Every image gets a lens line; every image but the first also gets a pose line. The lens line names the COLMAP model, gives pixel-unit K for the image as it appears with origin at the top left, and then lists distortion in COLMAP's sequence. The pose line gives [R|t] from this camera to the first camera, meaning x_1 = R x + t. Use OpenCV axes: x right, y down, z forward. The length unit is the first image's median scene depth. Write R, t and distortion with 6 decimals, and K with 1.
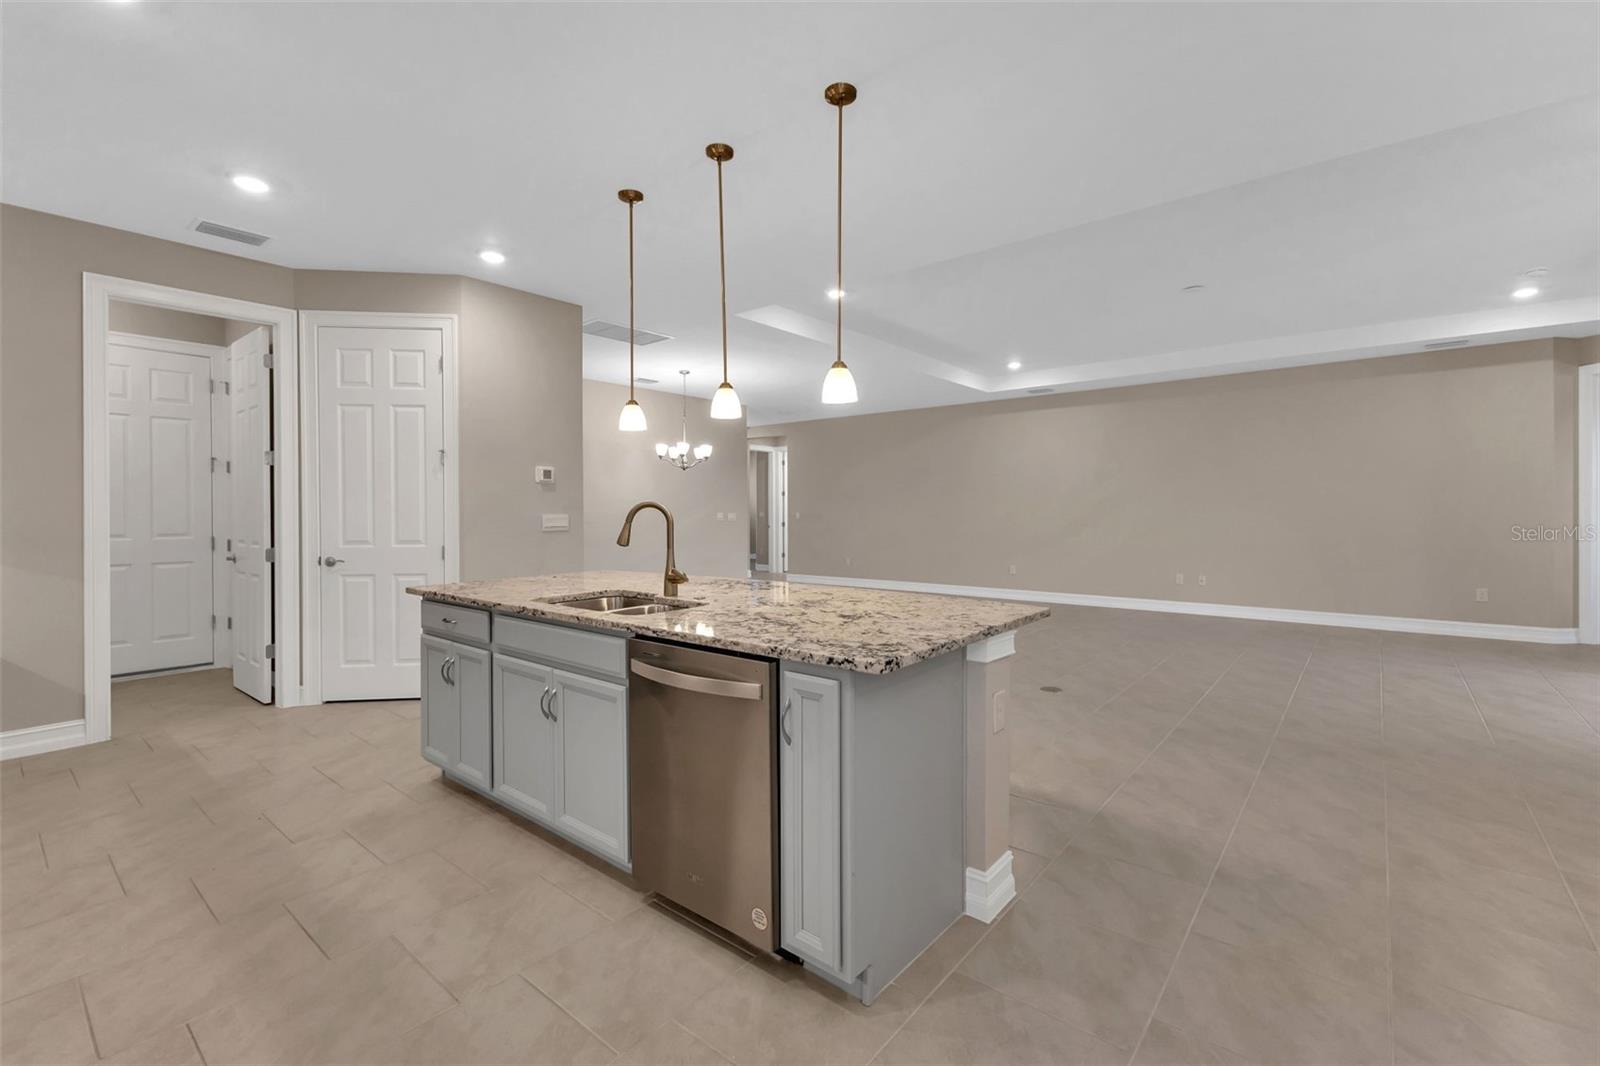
lens RADIAL K [[695.1, 0, 803.4], [0, 695.1, 519.5], [0, 0, 1]] dist [-0.000530, -0.000150]
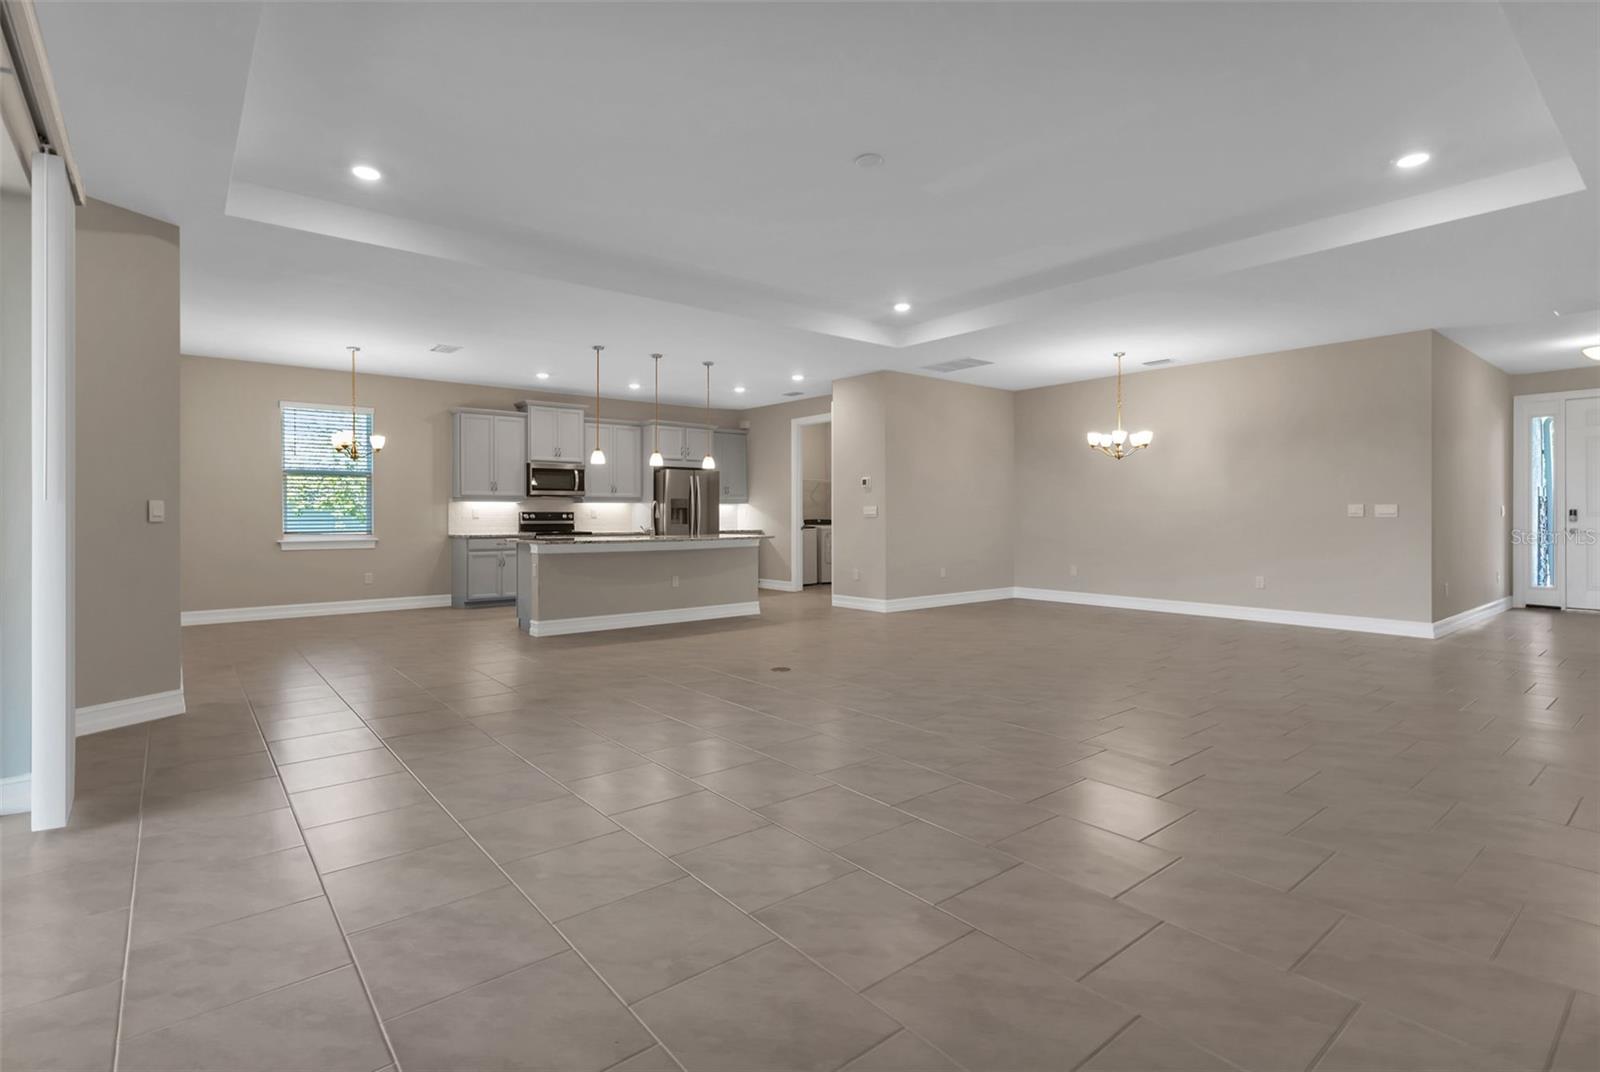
lens RADIAL K [[762.2, 0, 783.5], [0, 762.2, 510.3], [0, 0, 1]] dist [0.003382, 0.000315]
pose [[-0.208219, -0.002273, -0.978080, 0.942981], [-0.010798, 0.999942, -0.000025, 0.002009], [0.978023, 0.010556, -0.208232, 0.783179]]
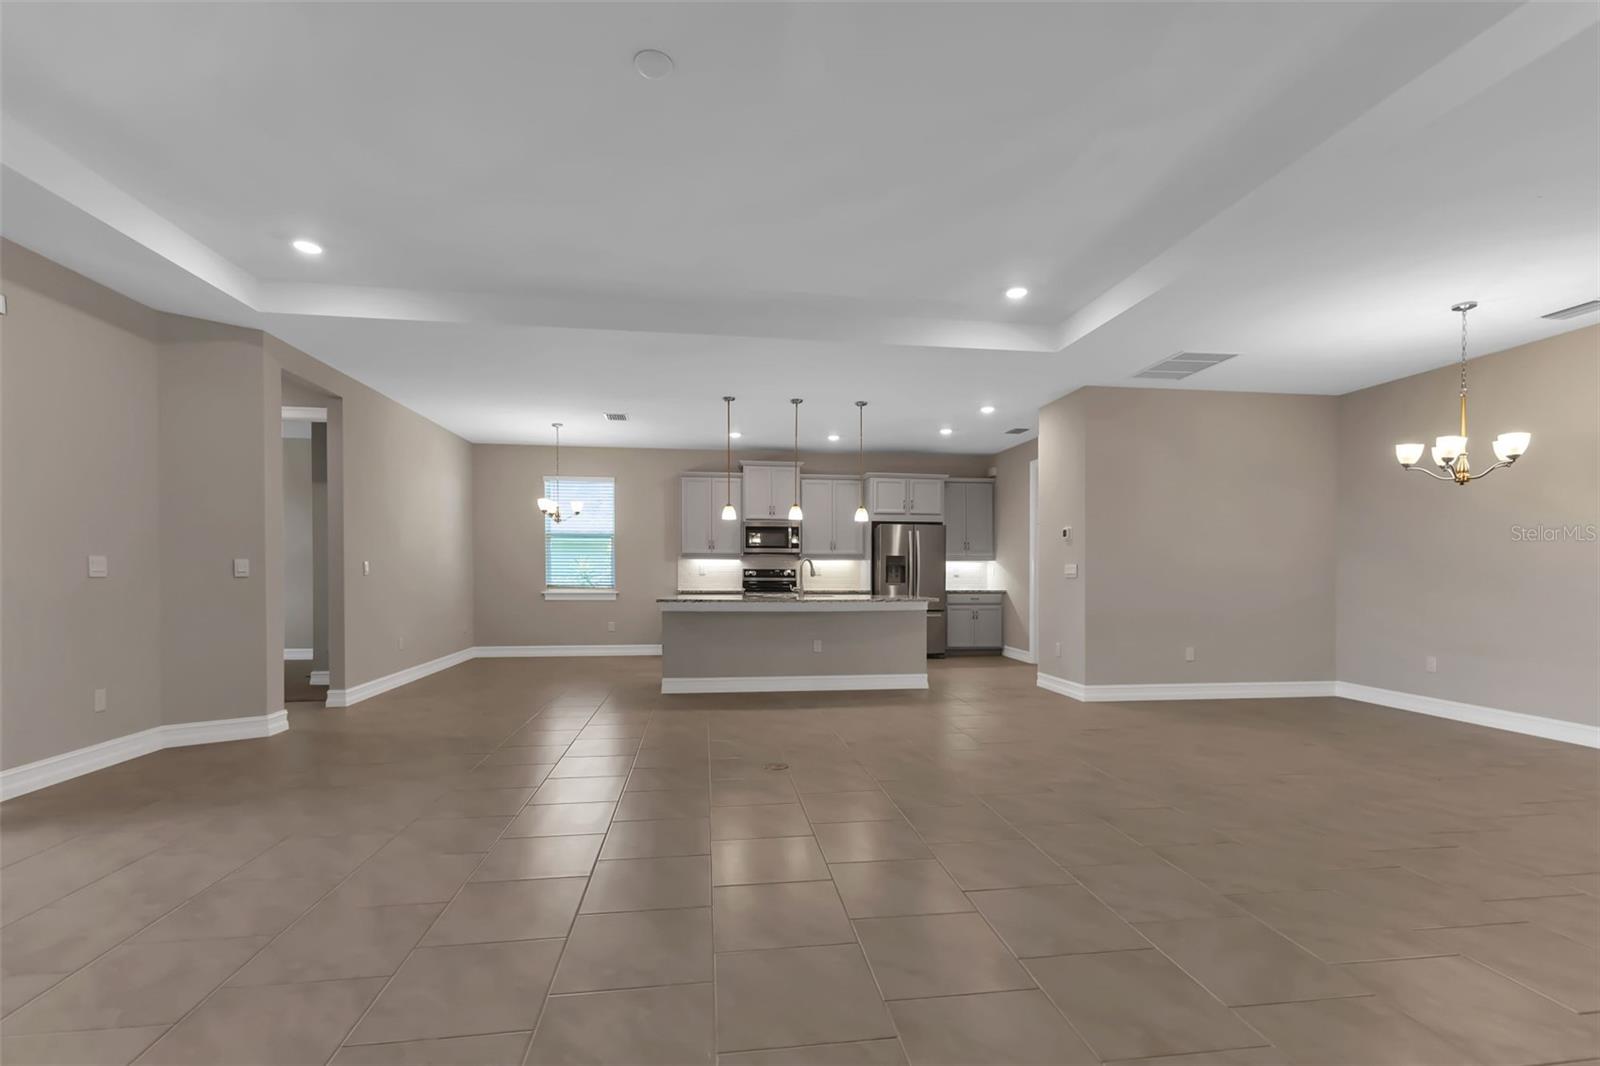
lens RADIAL K [[713.1, 0, 803.3], [0, 713.1, 566.5], [0, 0, 1]] dist [-0.000486, -0.000016]
pose [[-0.679261, -0.004386, -0.733884, 0.613713], [-0.011829, 0.999918, 0.004972, -0.002659], [0.733801, 0.012059, -0.679257, 1.017746]]
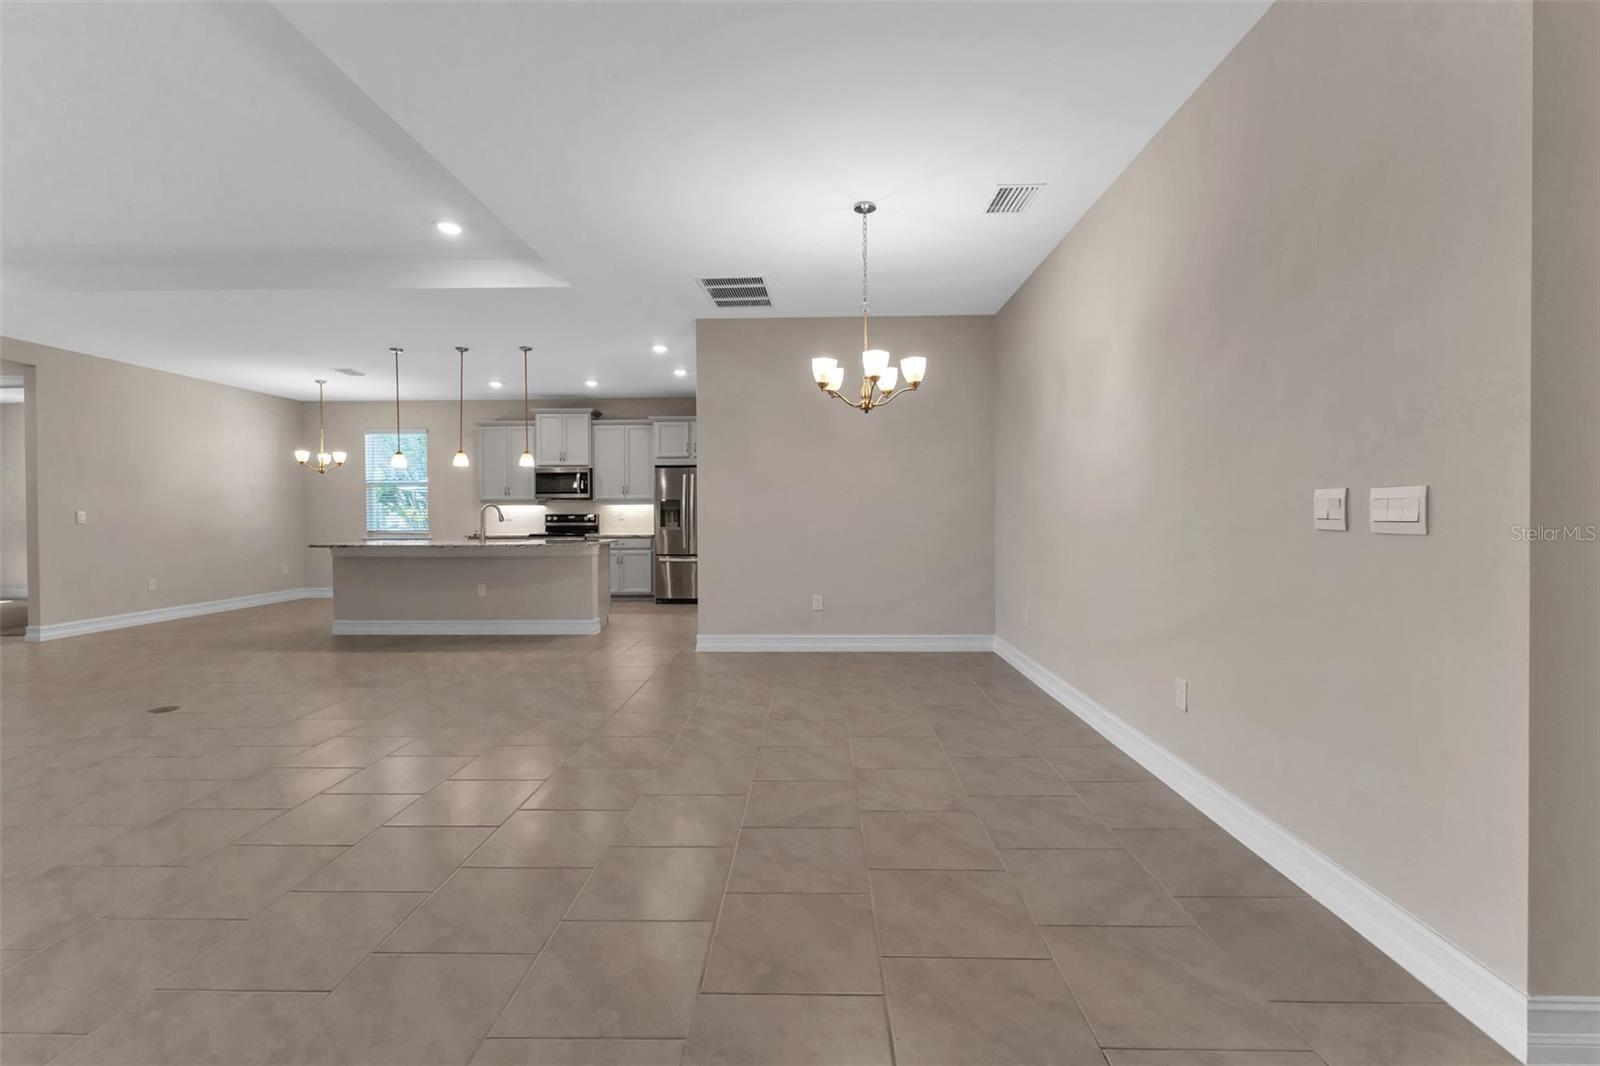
lens RADIAL K [[695.1, 0, 803.4], [0, 695.1, 519.5], [0, 0, 1]] dist [-0.000530, -0.000150]
pose [[-0.783618, 0.011725, -0.621133, 0.167154], [-0.000507, 0.999809, 0.019512, -0.006290], [0.621243, 0.015605, -0.783462, 1.373576]]
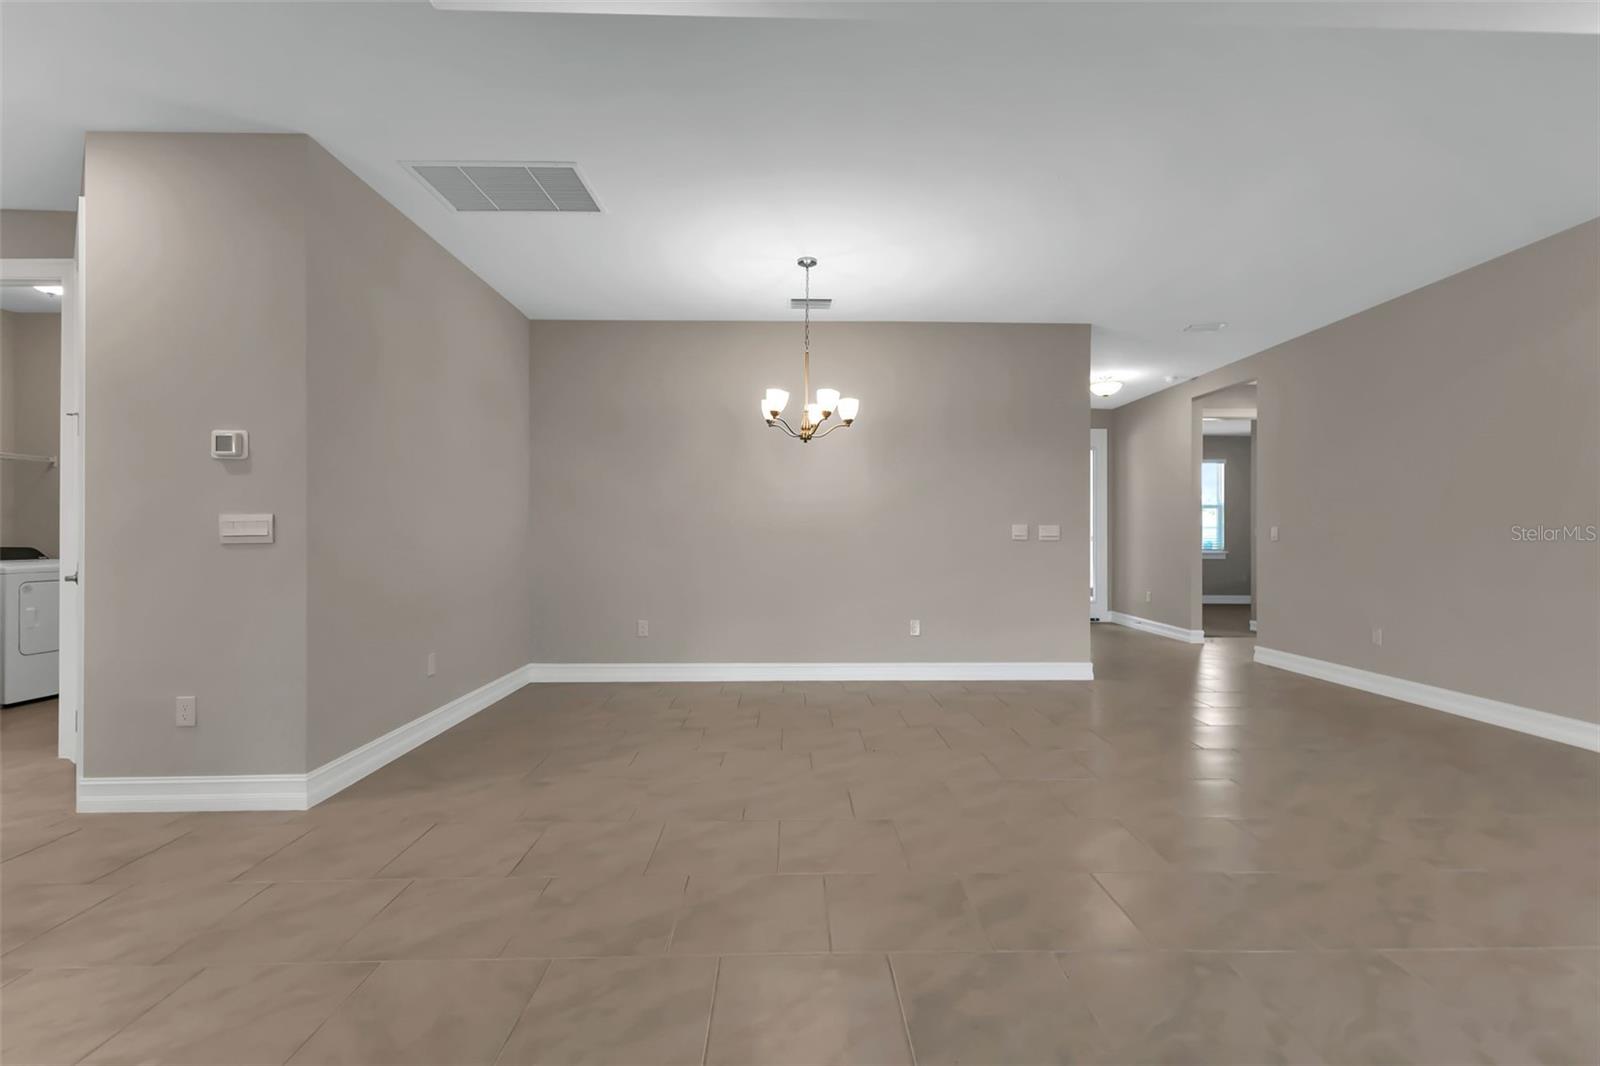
lens RADIAL K [[710.8, 0, 800.4], [0, 710.8, 531.3], [0, 0, 1]] dist [0.000231, 0.000036]
pose [[0.653063, -0.001028, -0.757303, 0.251195], [-0.012315, 0.999852, -0.011977, 0.005211], [0.757203, 0.017148, 0.652954, 0.644631]]
